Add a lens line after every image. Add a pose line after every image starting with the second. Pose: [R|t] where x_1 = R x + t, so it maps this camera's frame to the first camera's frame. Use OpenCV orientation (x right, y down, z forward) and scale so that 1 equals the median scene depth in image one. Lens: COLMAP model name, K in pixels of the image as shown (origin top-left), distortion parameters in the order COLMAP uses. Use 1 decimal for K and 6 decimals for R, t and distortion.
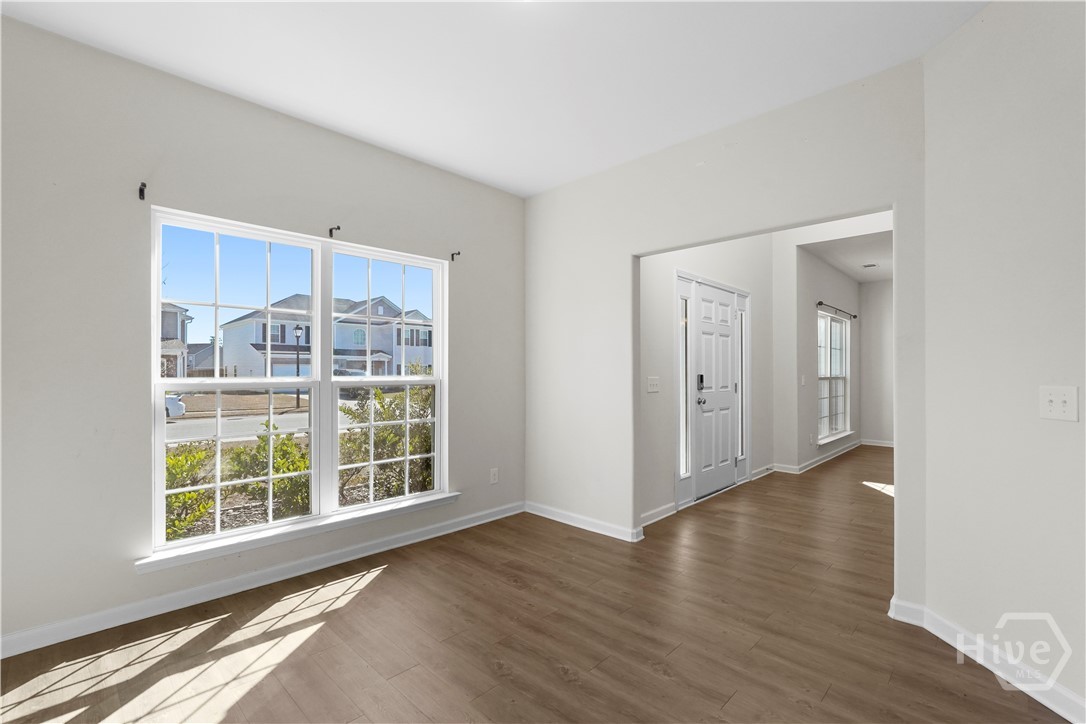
lens RADIAL K [[503.3, 0, 541.9], [0, 503.3, 371.9], [0, 0, 1]] dist [-0.000387, -0.000389]
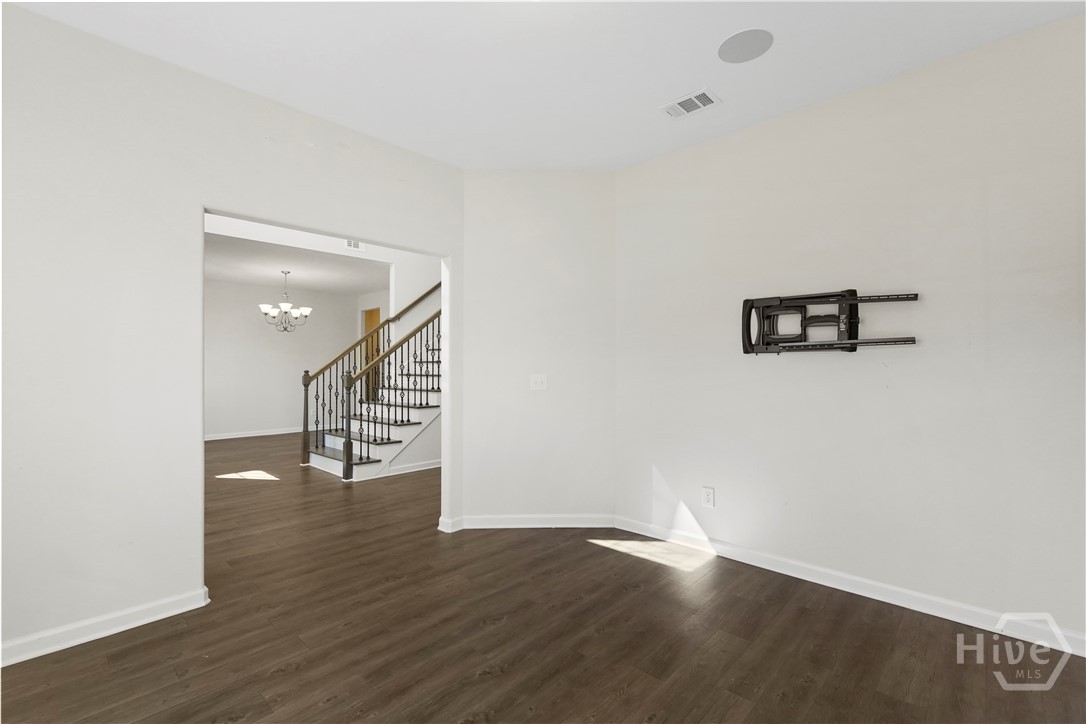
lens RADIAL K [[484.7, 0, 538.6], [0, 484.7, 362.6], [0, 0, 1]] dist [0.001491, -0.000446]
pose [[-0.018620, 0.009064, 0.999786, -0.739186], [0.004386, 0.999950, -0.008984, -0.003157], [-0.999817, 0.004218, -0.018659, 0.742161]]
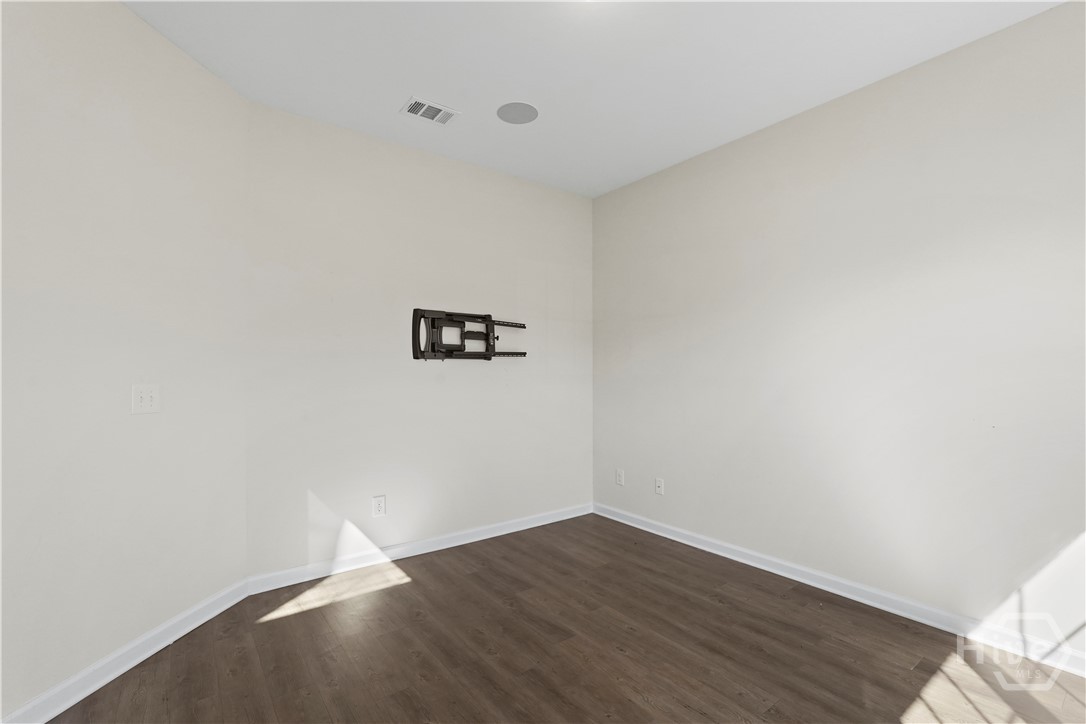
lens RADIAL K [[484.7, 0, 538.6], [0, 484.7, 362.6], [0, 0, 1]] dist [0.001491, -0.000446]
pose [[-0.988937, 0.002952, 0.148307, -0.047927], [0.000918, 0.999905, -0.013777, -0.006443], [-0.148333, -0.013488, -0.988845, 1.443981]]
